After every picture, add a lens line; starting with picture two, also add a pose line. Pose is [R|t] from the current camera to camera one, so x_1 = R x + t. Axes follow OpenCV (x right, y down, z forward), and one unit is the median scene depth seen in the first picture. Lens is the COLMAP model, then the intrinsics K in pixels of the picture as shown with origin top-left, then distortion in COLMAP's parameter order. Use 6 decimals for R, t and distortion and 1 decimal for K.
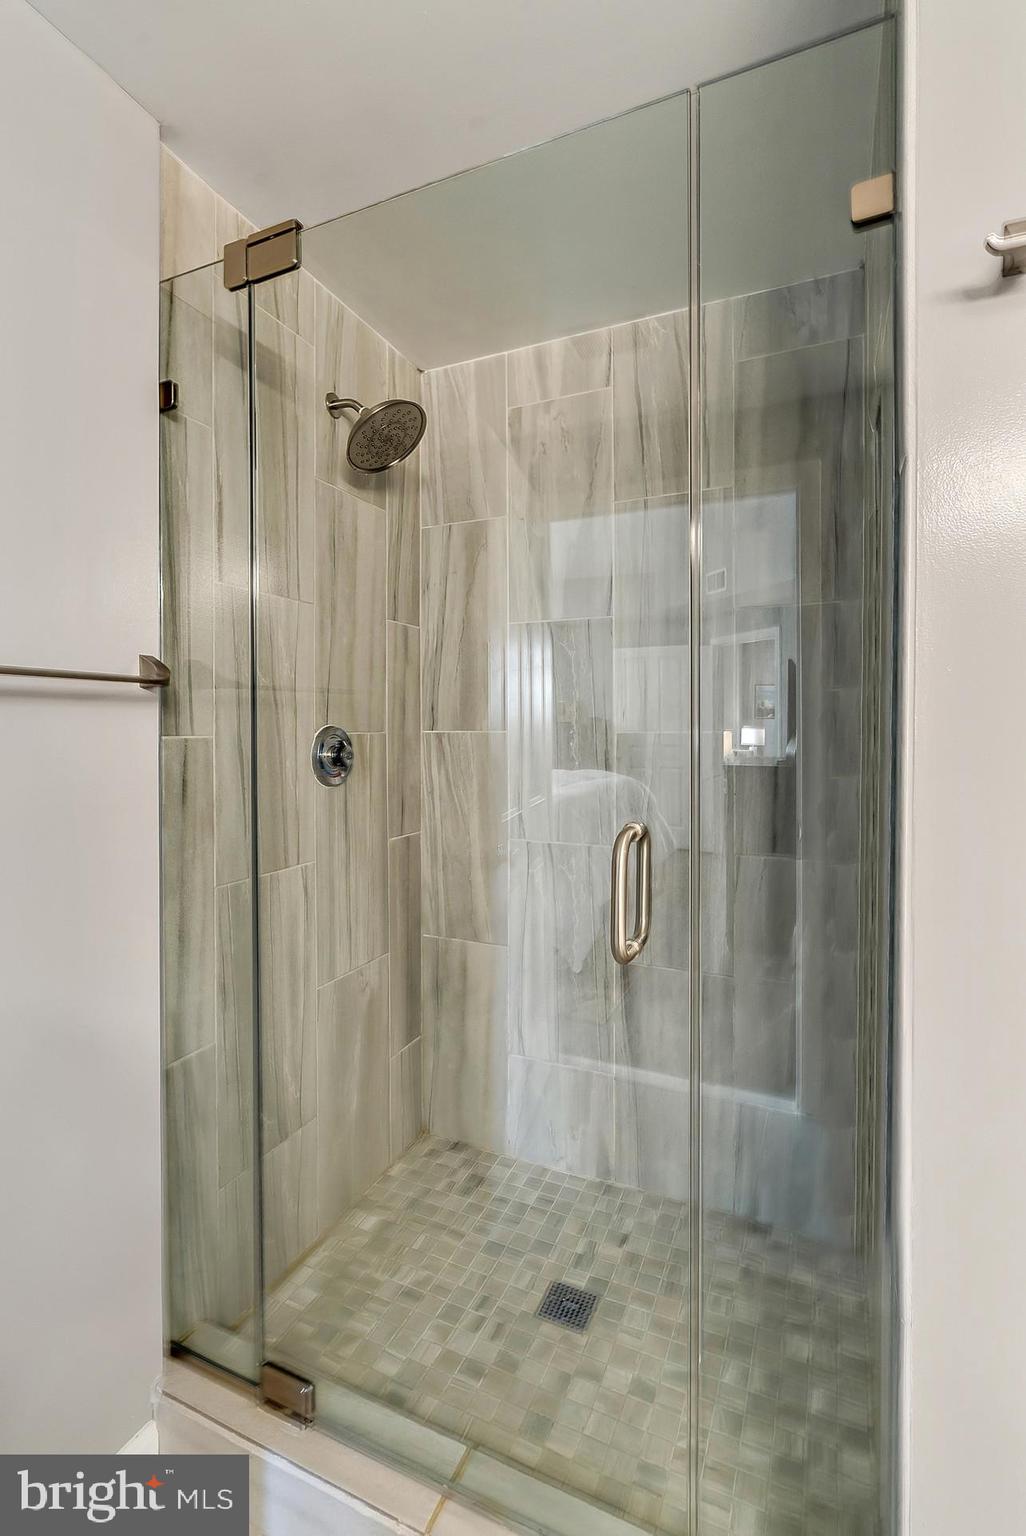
lens RADIAL K [[700.3, 0, 574.2], [0, 700.3, 724.7], [0, 0, 1]] dist [0.000255, 0.000340]
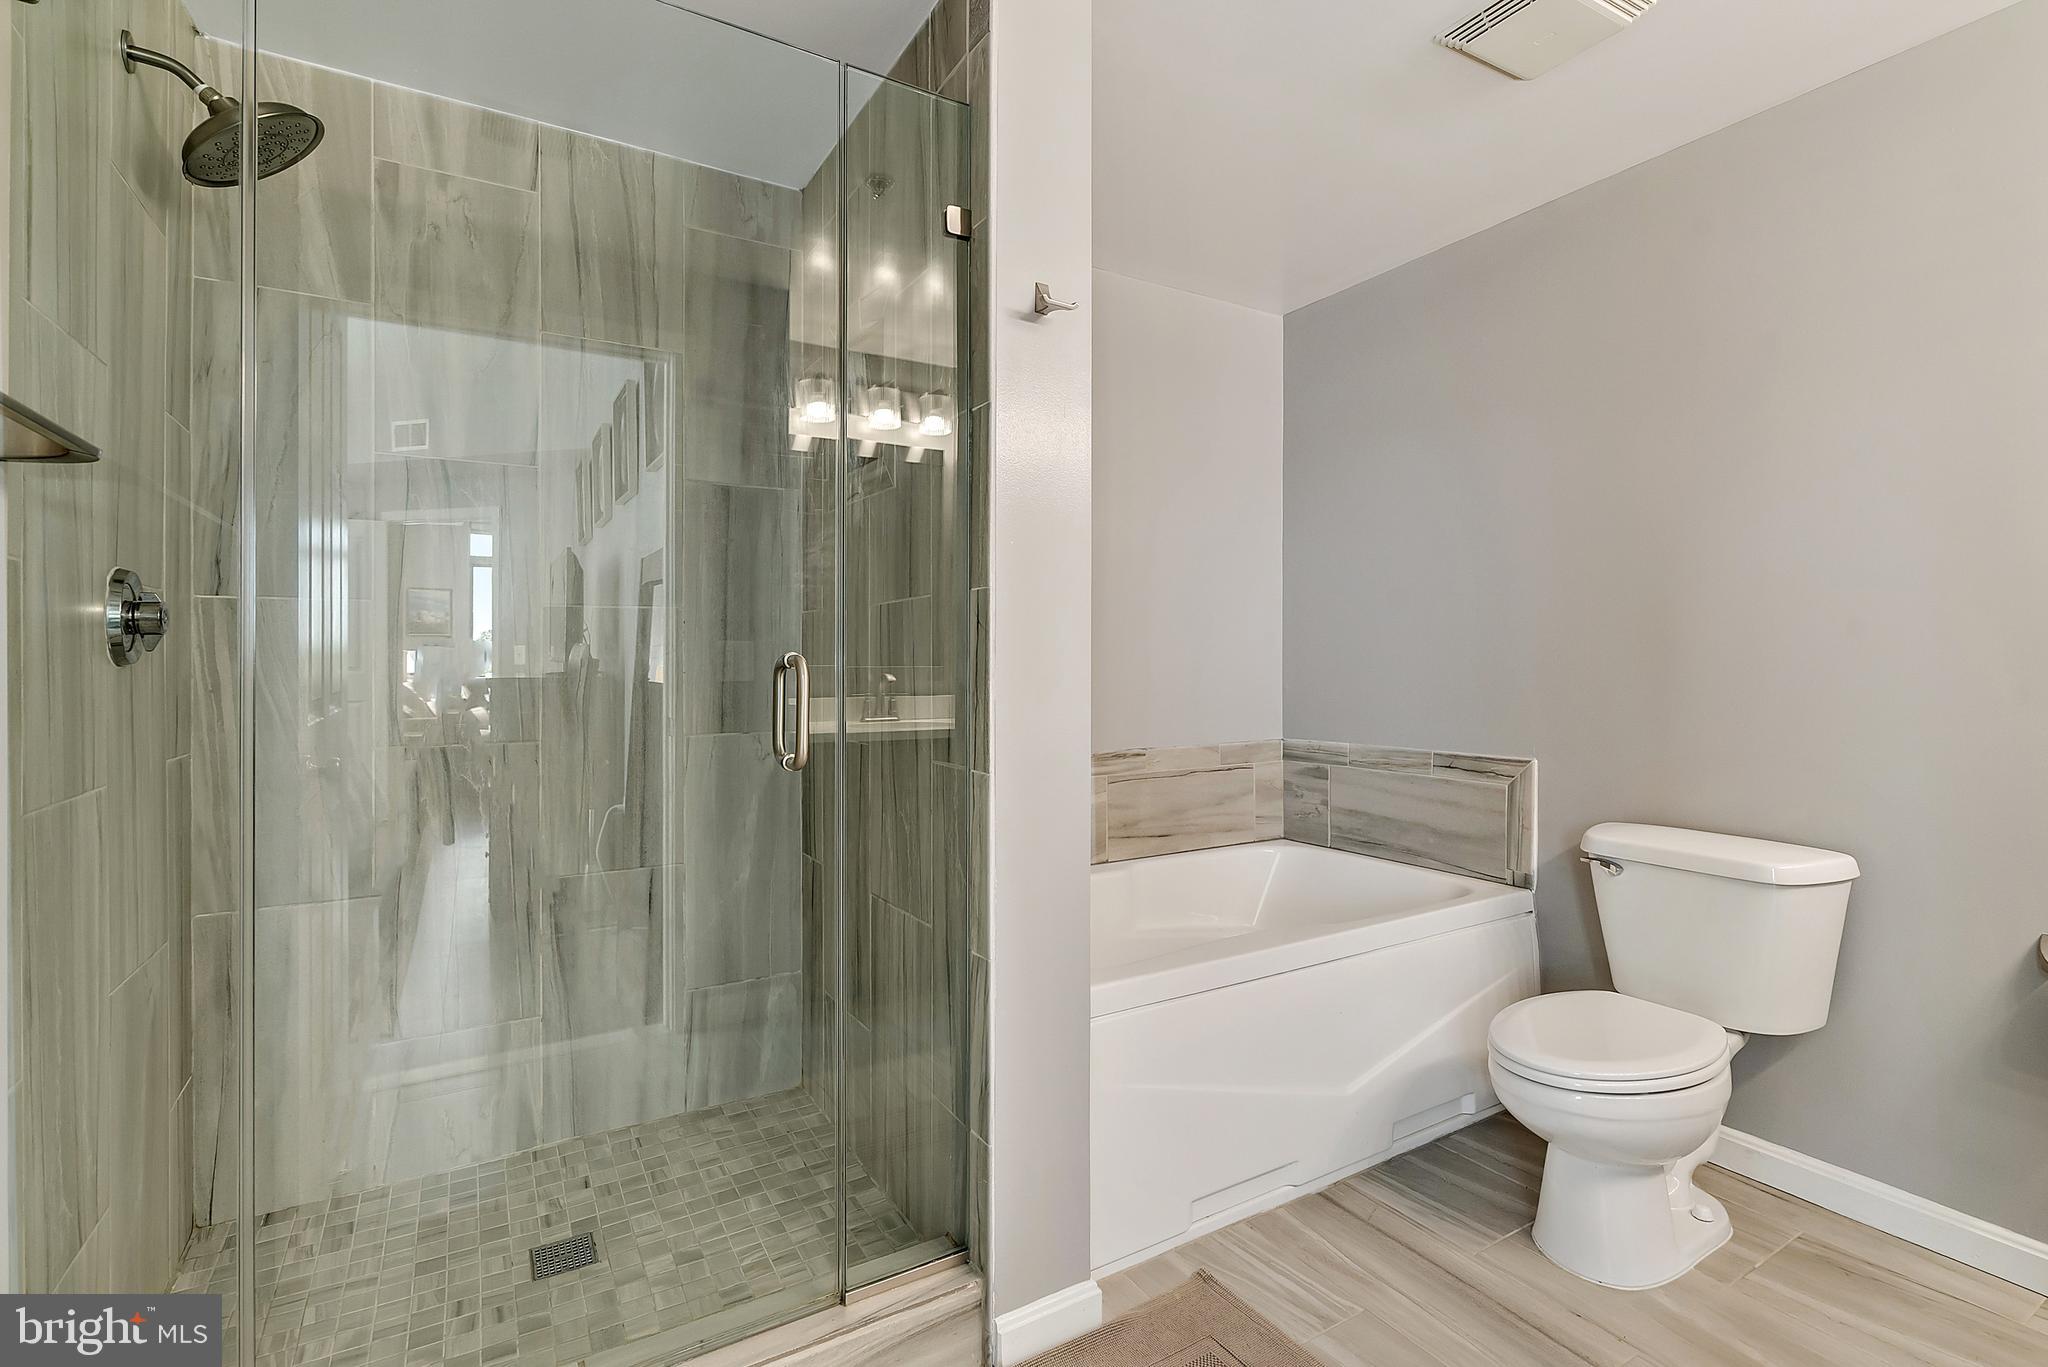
lens RADIAL K [[933.8, 0, 1014.0], [0, 933.8, 670.2], [0, 0, 1]] dist [0.000255, 0.000340]
pose [[0.581174, -0.007679, 0.813743, -0.534488], [0.009678, 0.999950, 0.002525, 0.092655], [-0.813722, 0.006408, 0.581219, -0.111570]]
